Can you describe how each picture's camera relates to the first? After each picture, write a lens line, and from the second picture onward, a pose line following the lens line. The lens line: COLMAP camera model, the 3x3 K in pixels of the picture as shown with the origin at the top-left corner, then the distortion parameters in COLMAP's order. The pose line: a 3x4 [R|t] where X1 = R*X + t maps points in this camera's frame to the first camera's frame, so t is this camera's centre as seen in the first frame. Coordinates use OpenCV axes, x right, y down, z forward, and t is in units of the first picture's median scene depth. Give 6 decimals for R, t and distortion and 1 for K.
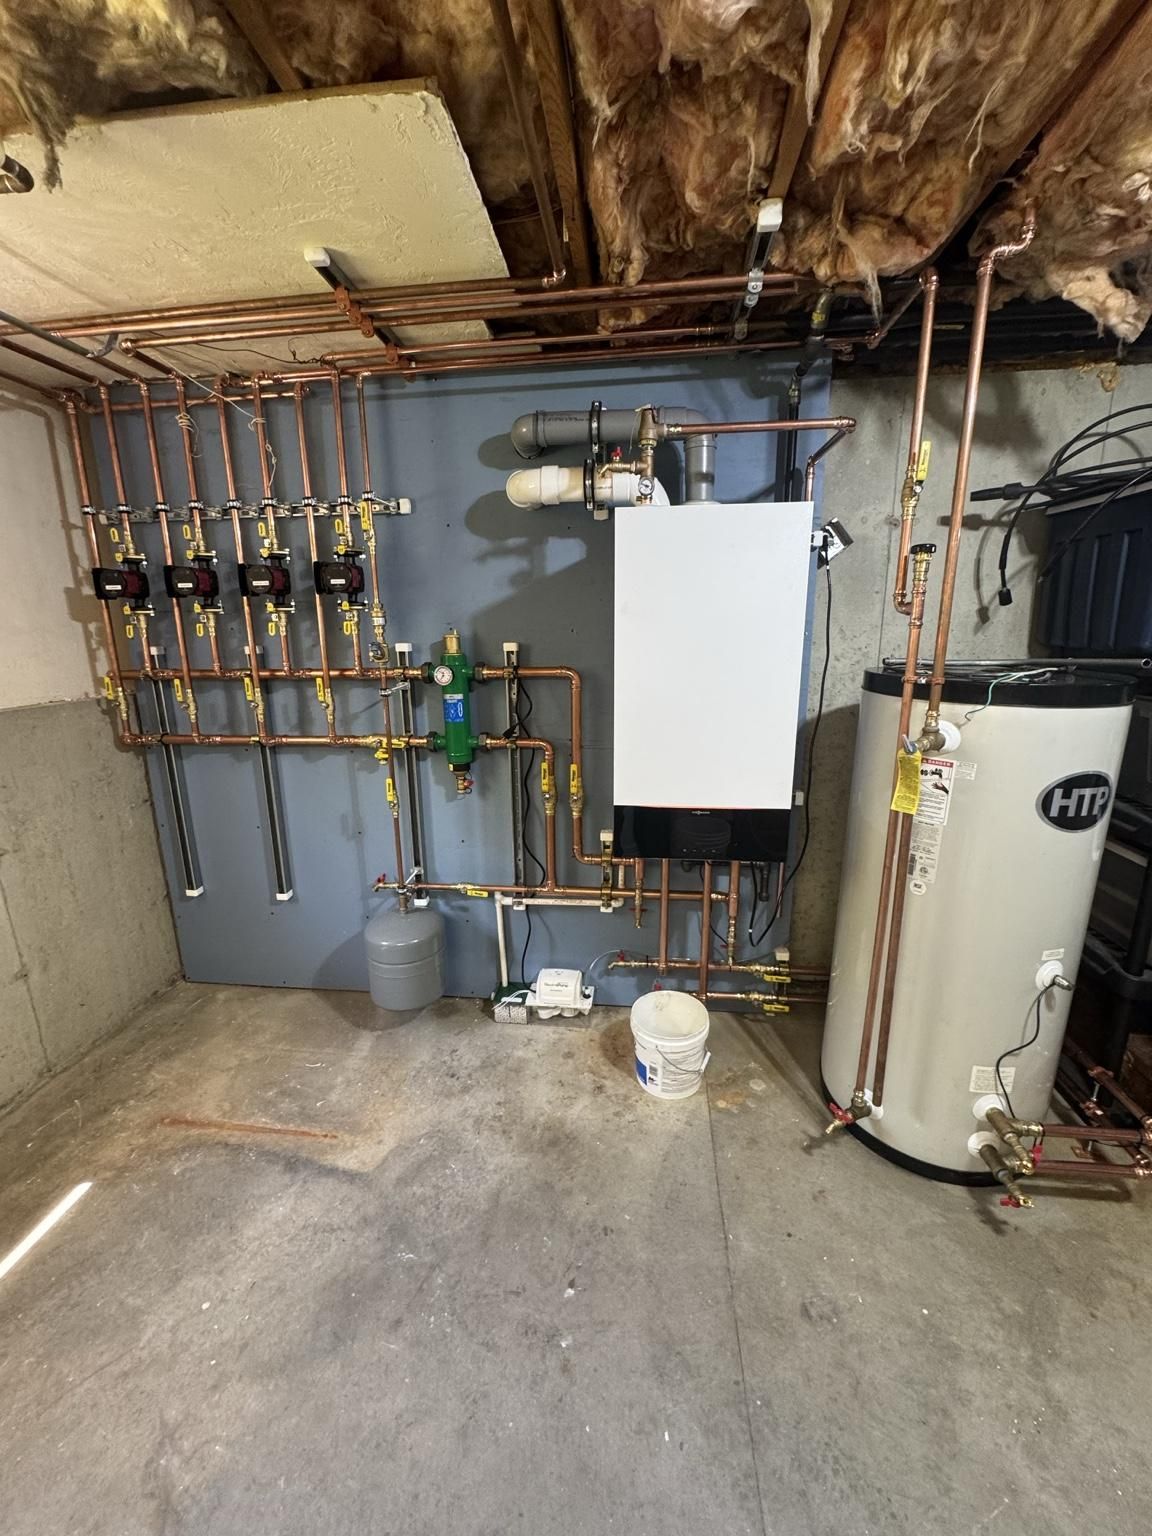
lens RADIAL K [[608.6, 0, 571.8], [0, 608.6, 767.5], [0, 0, 1]] dist [-0.000981, 0.000343]
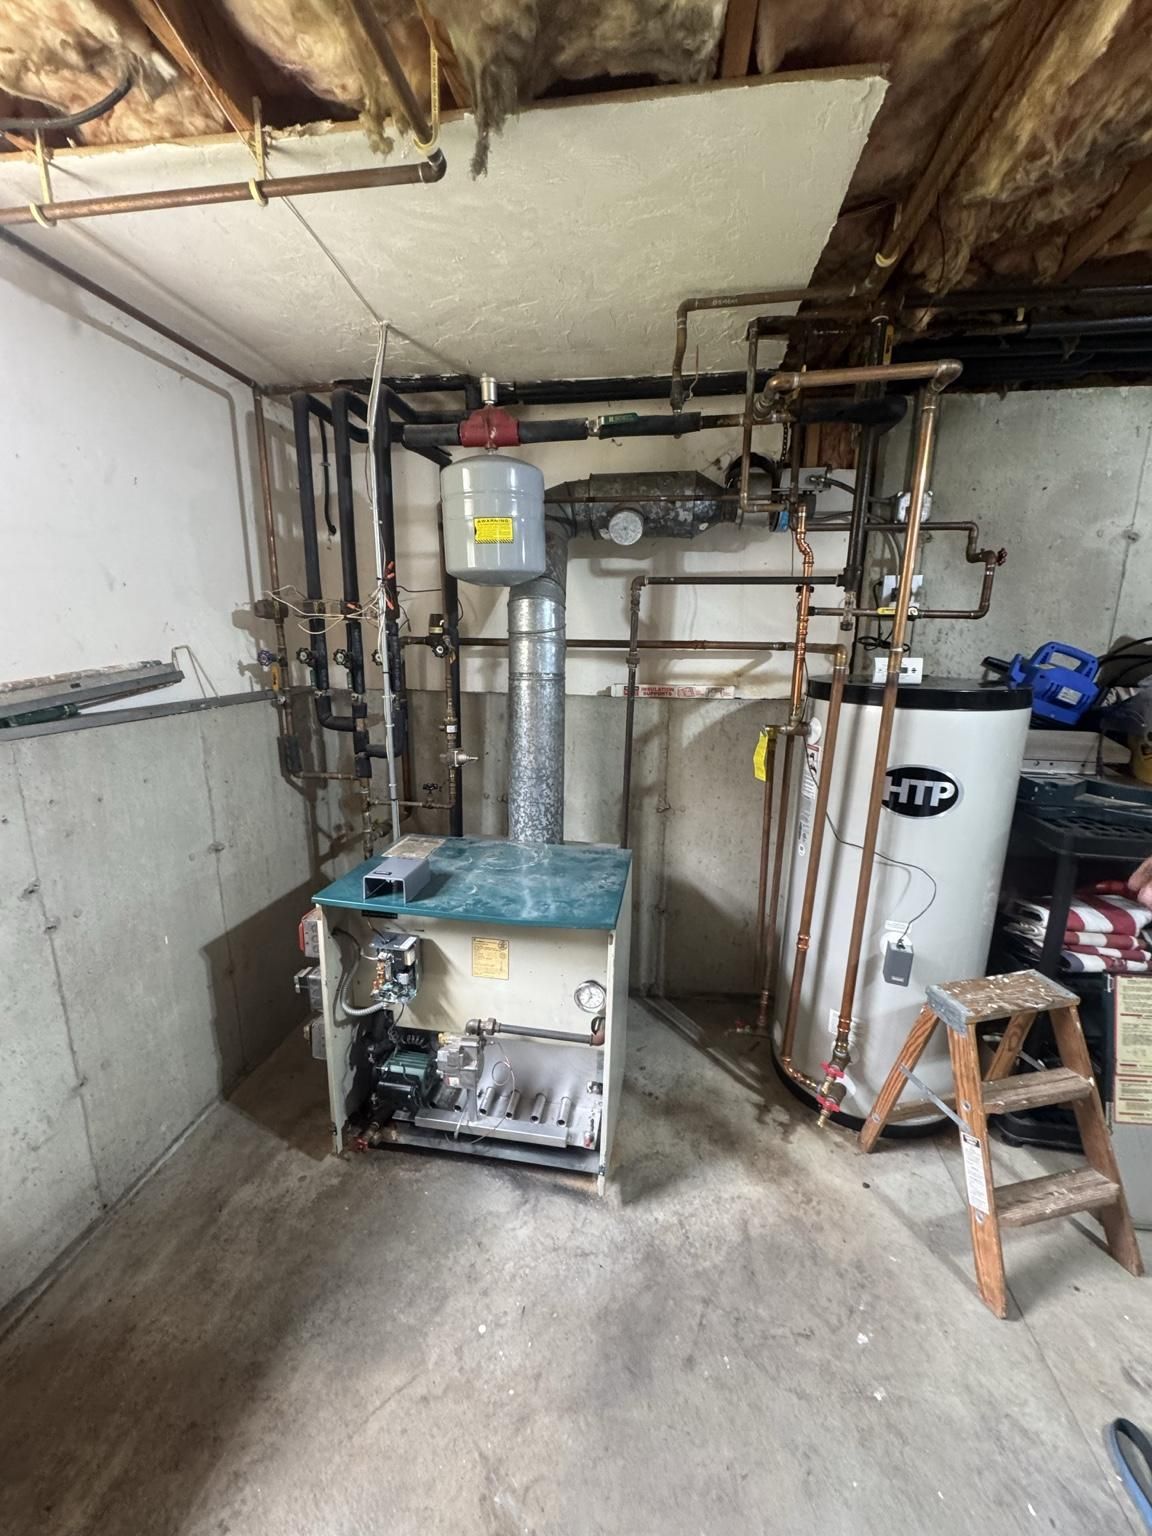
lens RADIAL K [[608.6, 0, 573.8], [0, 608.6, 767.4], [0, 0, 1]] dist [-0.000981, 0.000343]
pose [[0.998910, 0.032863, -0.033150, -0.461545], [-0.033406, 0.999314, -0.015975, 0.008453], [0.032602, 0.017065, 0.999323, 0.029335]]
